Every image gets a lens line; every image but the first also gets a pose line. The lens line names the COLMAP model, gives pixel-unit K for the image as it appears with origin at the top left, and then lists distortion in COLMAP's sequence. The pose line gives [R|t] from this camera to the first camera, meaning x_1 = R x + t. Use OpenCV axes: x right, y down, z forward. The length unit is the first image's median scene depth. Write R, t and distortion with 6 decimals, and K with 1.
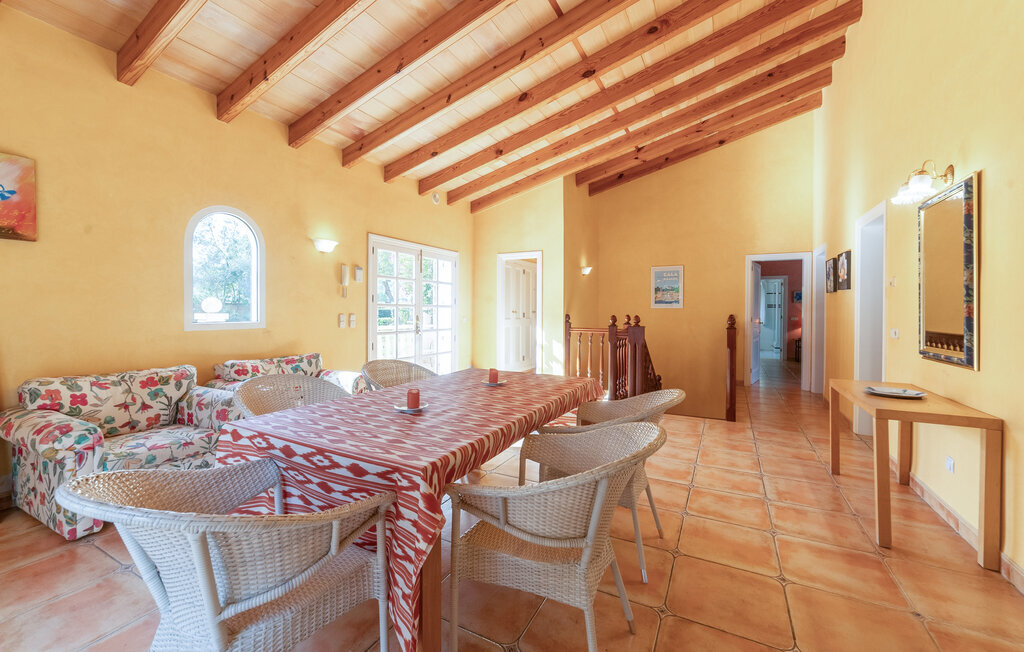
lens RADIAL K [[408.3, 0, 512.0], [0, 408.3, 326.0], [0, 0, 1]] dist [-0.014056, -0.000108]
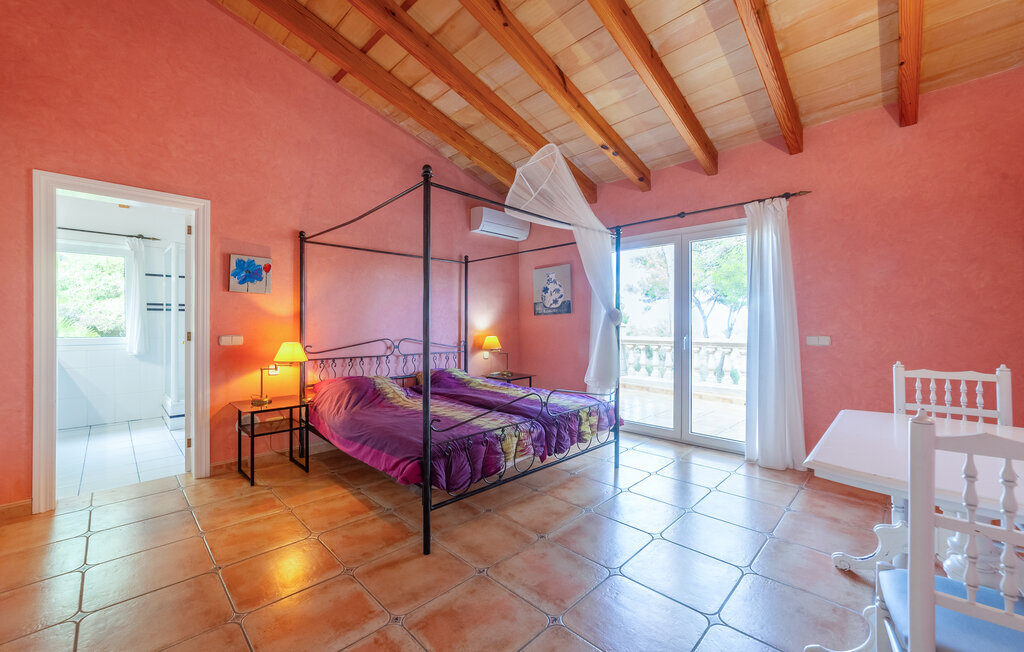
lens RADIAL K [[408.3, 0, 512.0], [0, 408.3, 326.0], [0, 0, 1]] dist [-0.014056, -0.000108]
pose [[0.296073, 0.006914, 0.955140, 0.379048], [0.031115, 0.999373, -0.016880, -0.014710], [-0.954658, 0.034717, 0.295673, 0.577499]]
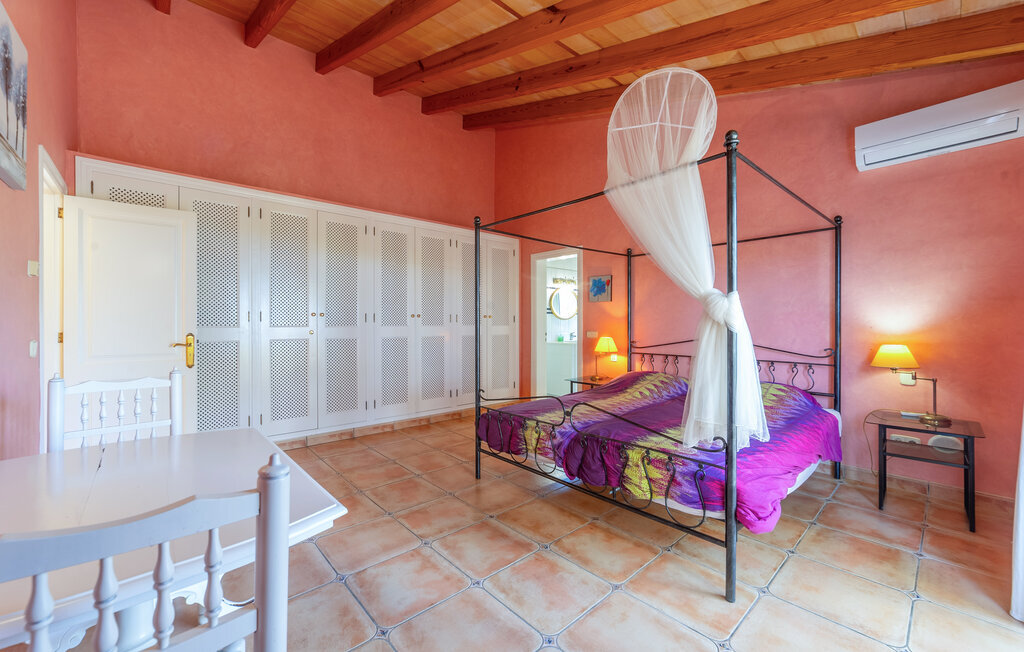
lens RADIAL K [[408.3, 0, 512.0], [0, 408.3, 326.0], [0, 0, 1]] dist [-0.014056, -0.000108]
pose [[0.933295, 0.009132, -0.358994, 0.656675], [-0.019401, 0.999499, -0.025013, -0.012084], [0.358585, 0.030309, 0.933005, 0.424881]]
